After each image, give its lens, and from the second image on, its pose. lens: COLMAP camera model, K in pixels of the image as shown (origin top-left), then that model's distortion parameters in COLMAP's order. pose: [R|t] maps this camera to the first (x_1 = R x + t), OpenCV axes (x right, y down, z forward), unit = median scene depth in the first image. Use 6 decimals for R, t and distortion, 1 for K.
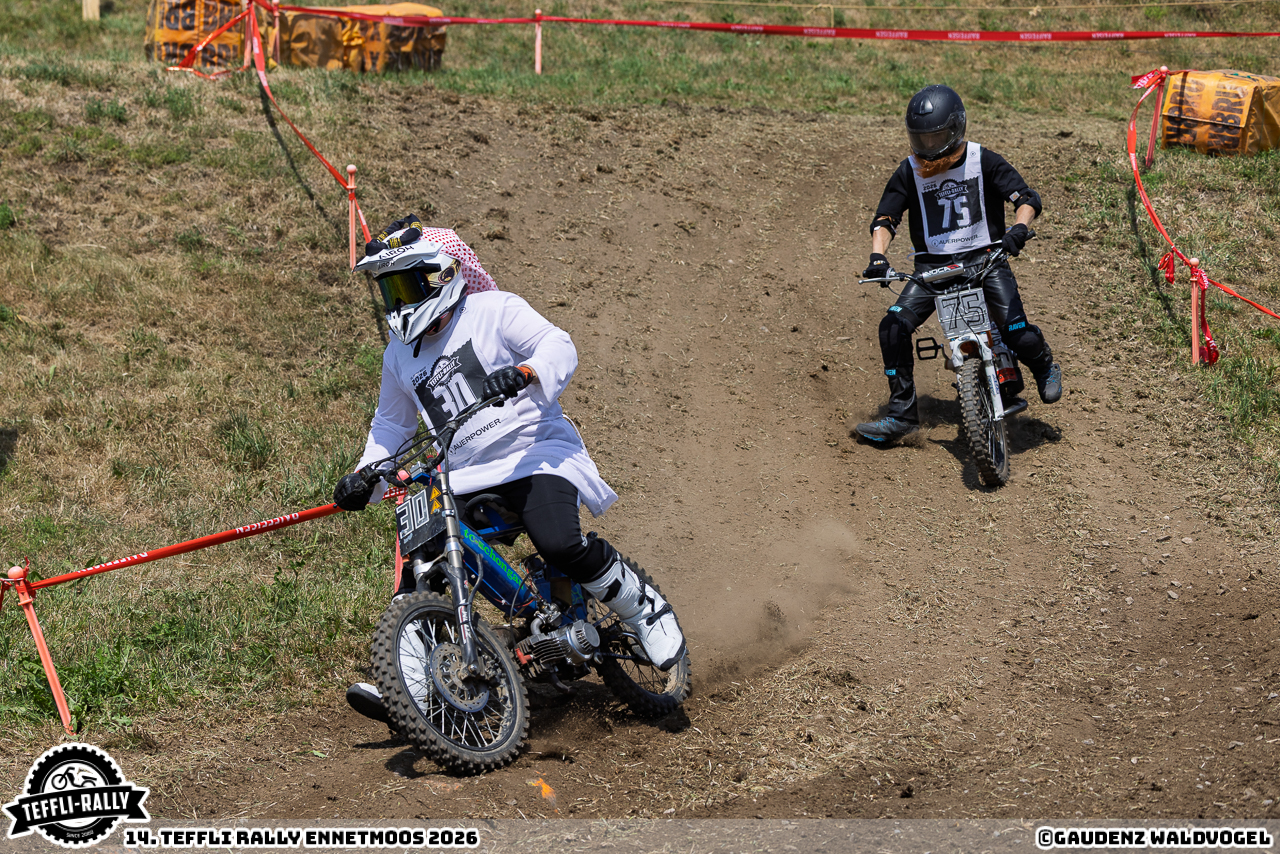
lens RADIAL K [[2638.7, 0, 680.6], [0, 2638.7, 355.2], [0, 0, 1]] dist [-0.024293, -0.081057]
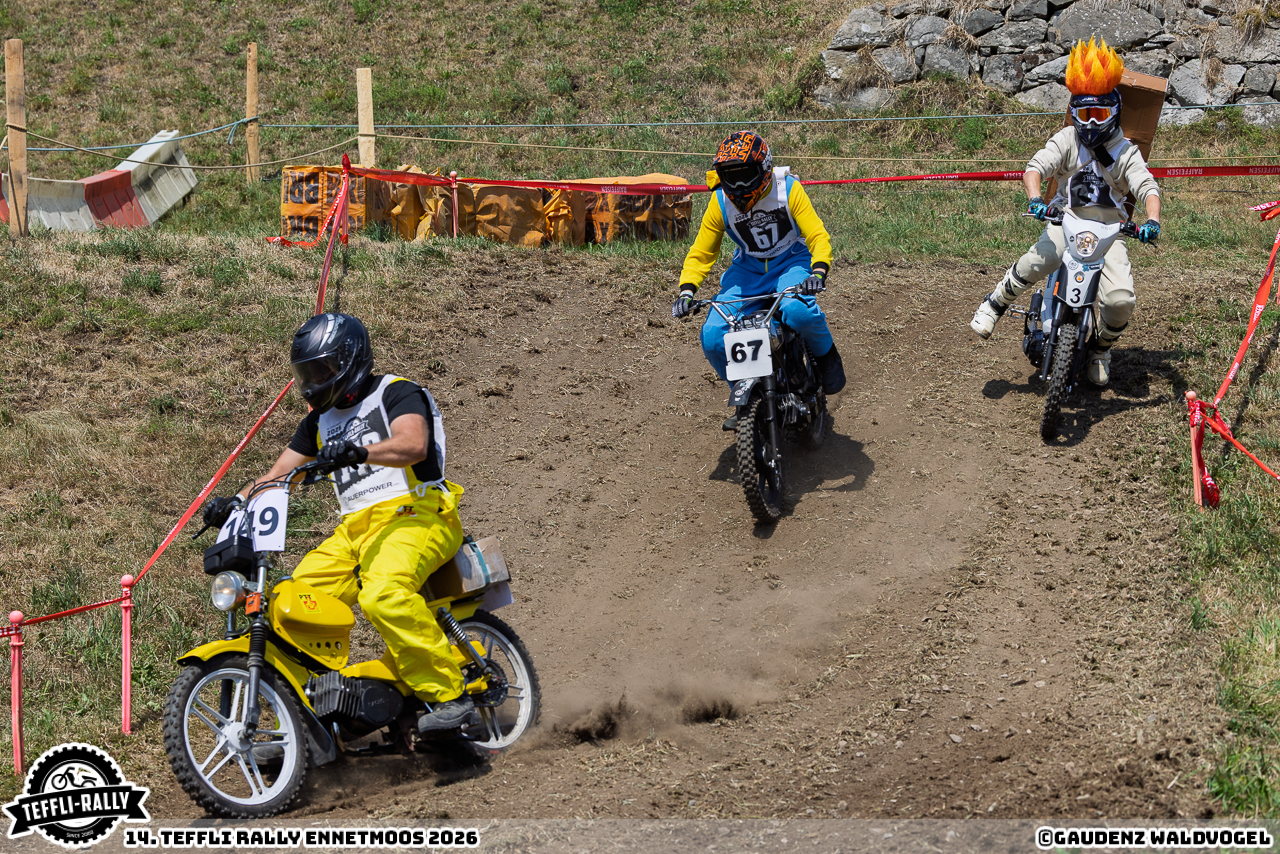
lens RADIAL K [[2672.8, 0, 711.6], [0, 2672.8, 424.4], [0, 0, 1]] dist [-0.061103, -0.107715]
pose [[0.987629, -0.028423, -0.154212, 0.118244], [0.021990, 0.998822, -0.043259, 0.008366], [0.155260, 0.039333, 0.987090, 0.021943]]
